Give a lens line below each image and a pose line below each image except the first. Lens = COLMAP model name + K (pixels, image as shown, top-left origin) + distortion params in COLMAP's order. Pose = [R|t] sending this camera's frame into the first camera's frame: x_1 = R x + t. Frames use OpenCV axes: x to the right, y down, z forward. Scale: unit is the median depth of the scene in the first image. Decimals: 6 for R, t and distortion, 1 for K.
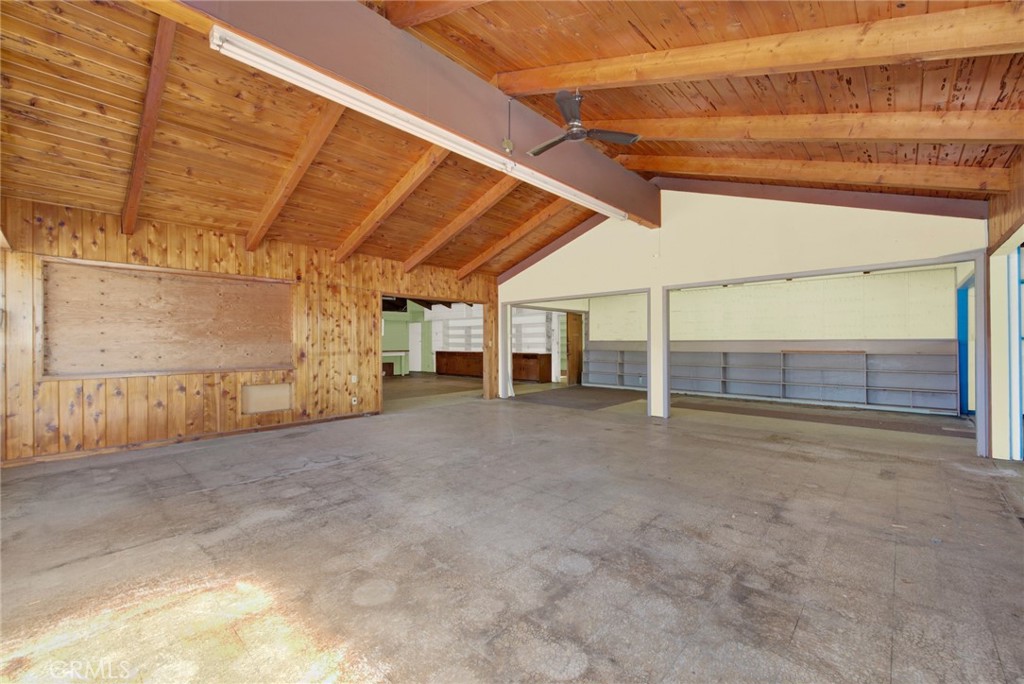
lens RADIAL K [[420.0, 0, 517.1], [0, 420.0, 340.0], [0, 0, 1]] dist [0.000030, -0.001135]
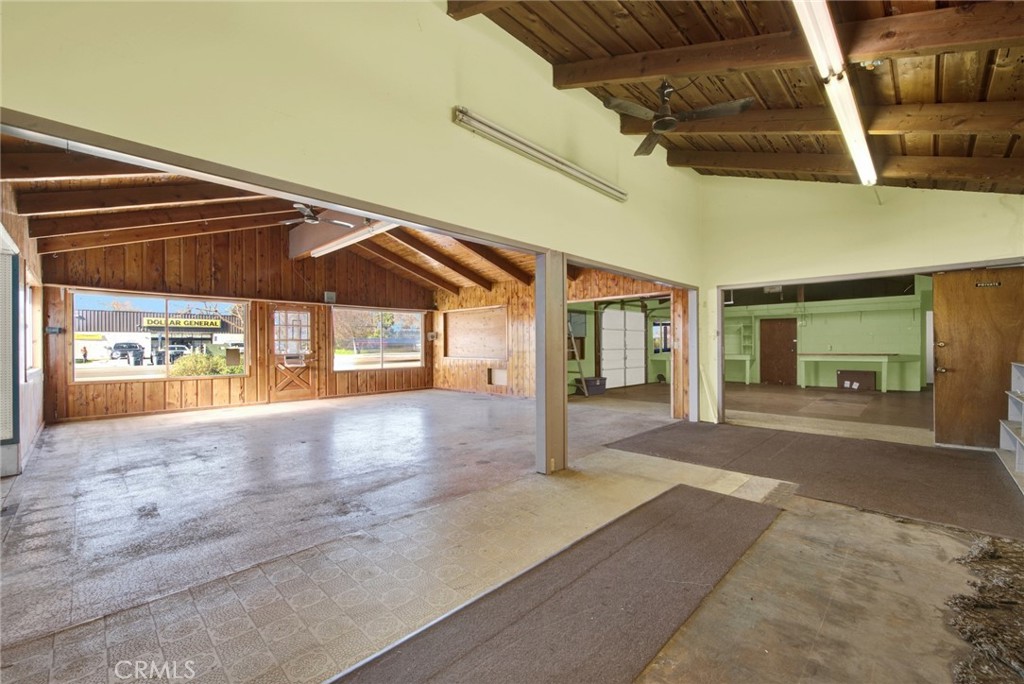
lens RADIAL K [[420.0, 0, 517.1], [0, 420.0, 340.0], [0, 0, 1]] dist [0.000030, -0.001135]
pose [[-0.032070, -0.005771, -0.999469, 0.914116], [0.011322, 0.999917, -0.006137, 0.001770], [0.999421, -0.011512, -0.032002, 0.953618]]
